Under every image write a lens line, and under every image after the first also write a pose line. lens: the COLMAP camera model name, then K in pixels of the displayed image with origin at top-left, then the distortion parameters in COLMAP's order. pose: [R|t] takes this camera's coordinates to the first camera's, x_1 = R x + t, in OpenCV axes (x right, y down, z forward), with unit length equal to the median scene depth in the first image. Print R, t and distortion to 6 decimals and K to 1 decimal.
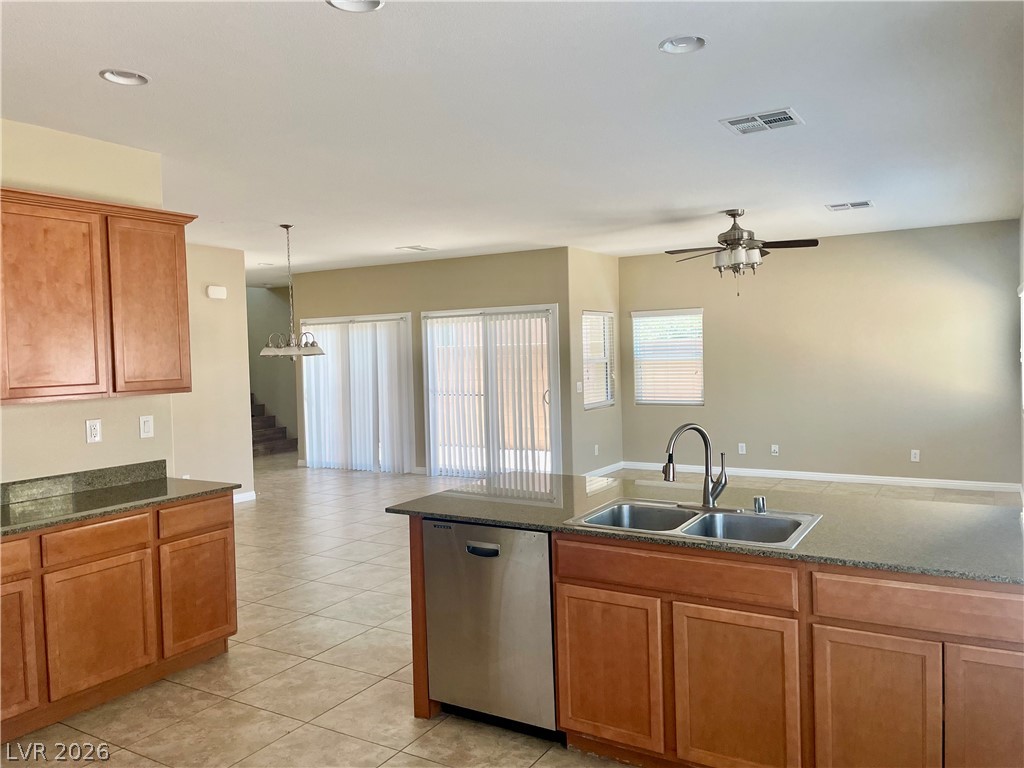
lens RADIAL K [[775.5, 0, 517.1], [0, 775.5, 386.2], [0, 0, 1]] dist [0.075450, -0.096937]
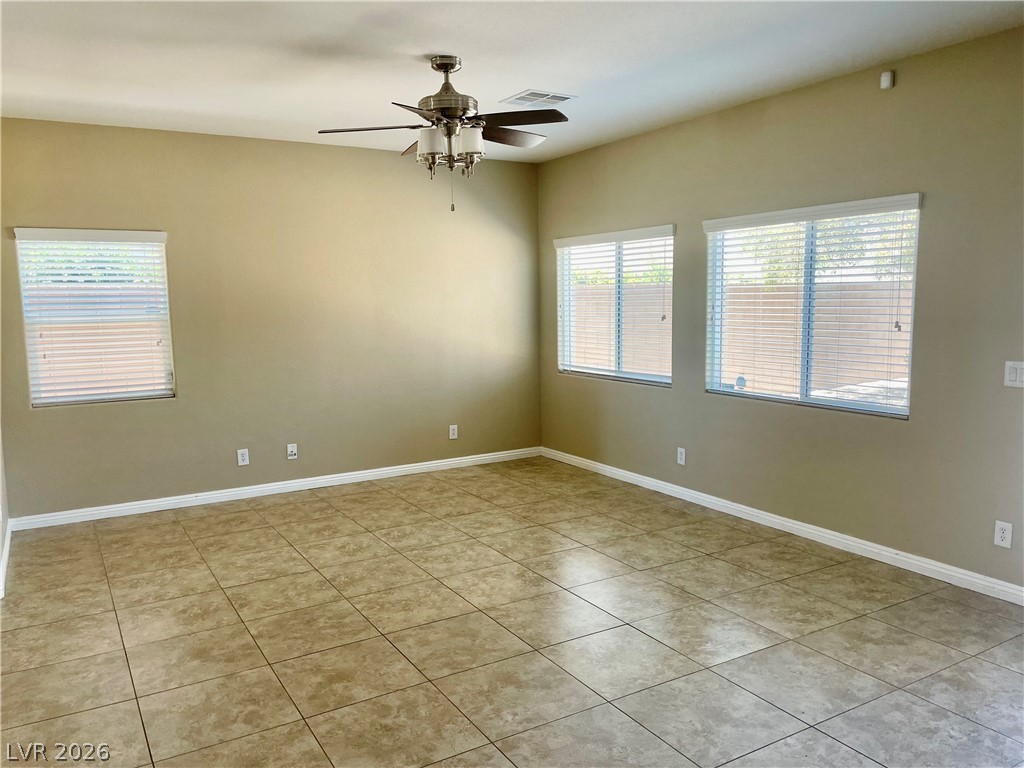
lens RADIAL K [[775.5, 0, 506.9], [0, 775.5, 383.9], [0, 0, 1]] dist [0.075450, -0.096937]
pose [[0.479691, -0.080520, 0.873735, -0.187567], [0.043122, 0.996741, 0.068181, -0.017040], [-0.876377, 0.004972, 0.481599, 0.549248]]
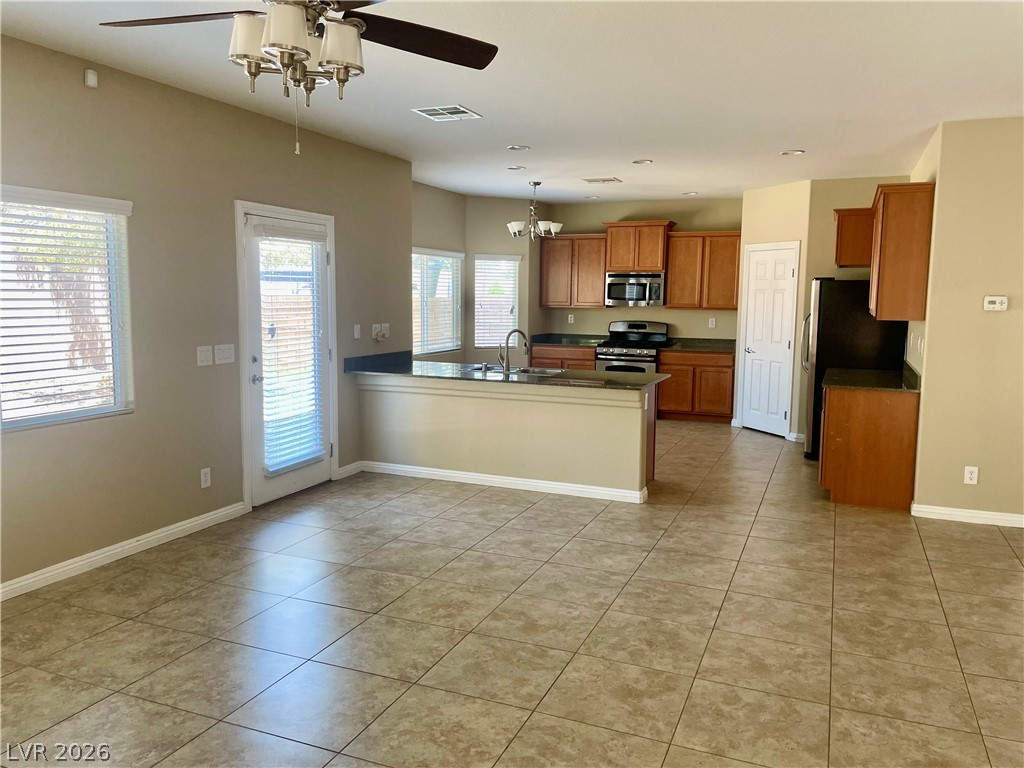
lens RADIAL K [[775.5, 0, 512.2], [0, 775.5, 377.6], [0, 0, 1]] dist [0.075450, -0.096937]
pose [[-0.989681, 0.029138, -0.140294, 0.195409], [0.006740, 0.987489, 0.157546, -0.055726], [0.143129, 0.154974, -0.977495, 1.130541]]
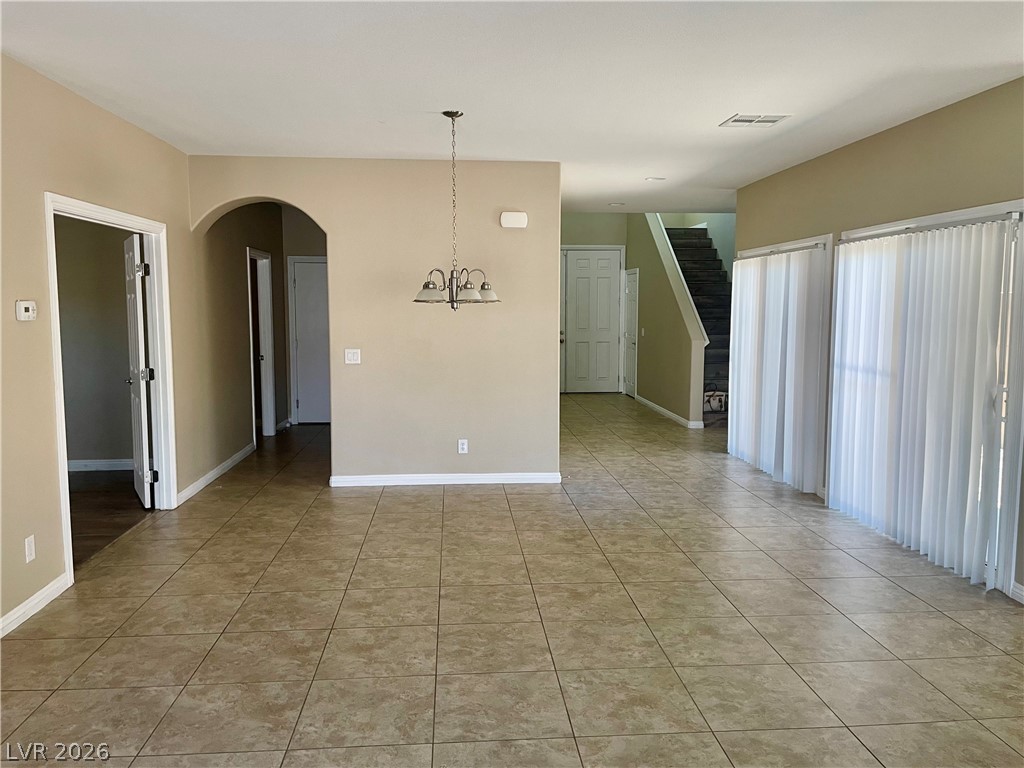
lens RADIAL K [[775.5, 0, 513.5], [0, 775.5, 372.9], [0, 0, 1]] dist [0.075450, -0.096937]
pose [[0.579584, 0.099538, -0.808811, 0.269268], [-0.052984, 0.995015, 0.084487, -0.030751], [0.813188, -0.006113, 0.581968, 0.525234]]
